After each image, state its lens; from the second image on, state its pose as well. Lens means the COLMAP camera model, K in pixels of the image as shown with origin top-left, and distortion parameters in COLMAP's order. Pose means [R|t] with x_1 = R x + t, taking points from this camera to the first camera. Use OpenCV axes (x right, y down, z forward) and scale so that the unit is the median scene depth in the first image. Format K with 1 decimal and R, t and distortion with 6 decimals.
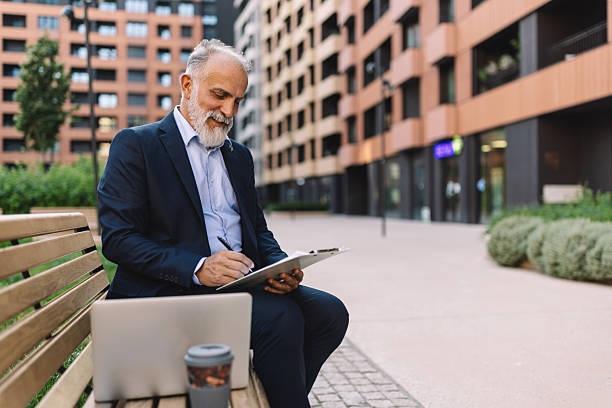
lens RADIAL K [[593.8, 0, 293.7], [0, 593.8, 206.2], [0, 0, 1]] dist [0.006618, 0.007362]
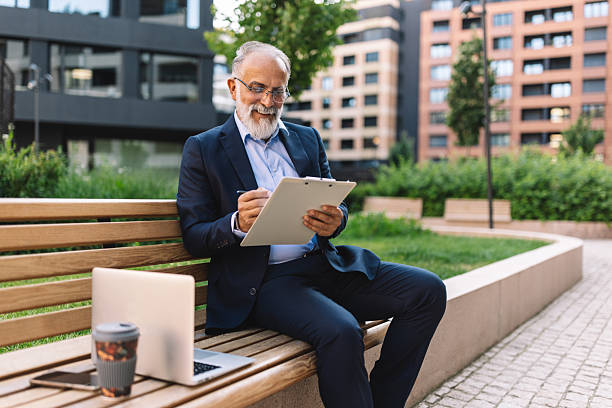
lens RADIAL K [[593.1, 0, 306.0], [0, 593.1, 204.0], [0, 0, 1]] dist [0.010114, 0.014628]
pose [[0.755332, 0.029677, -0.654670, 0.067085], [-0.024385, 0.999555, 0.017177, -0.000733], [0.654888, 0.002990, 0.755720, 0.030516]]
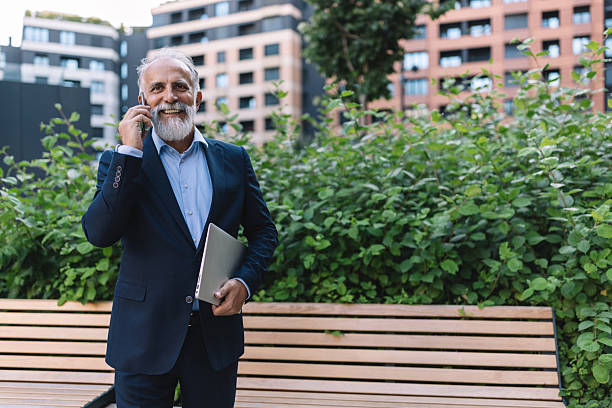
lens RADIAL K [[593.8, 0, 293.7], [0, 593.8, 206.2], [0, 0, 1]] dist [0.006618, 0.007362]
pose [[0.824192, -0.002779, -0.566304, -0.311705], [0.005125, 0.999984, 0.002551, -0.032930], [0.566287, -0.005005, 0.824193, 0.857033]]
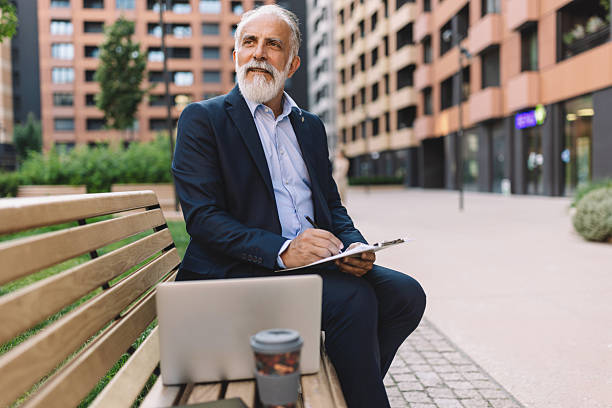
lens RADIAL K [[595.6, 0, 306.0], [0, 595.6, 204.0], [0, 0, 1]] dist [0.005972, 0.007136]
pose [[0.994507, -0.007370, -0.104412, 0.000387], [0.011441, 0.999195, 0.038447, -0.000316], [0.104045, -0.039430, 0.993791, 0.005681]]
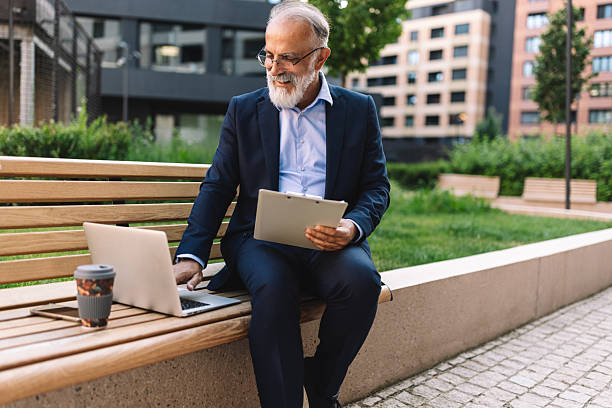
lens RADIAL K [[593.8, 0, 293.7], [0, 593.8, 206.2], [0, 0, 1]] dist [0.006618, 0.007362]
pose [[0.640519, 0.078483, -0.763922, 0.088632], [-0.043314, 0.996873, 0.066099, 0.001017], [0.766720, -0.009249, 0.641915, 0.039872]]
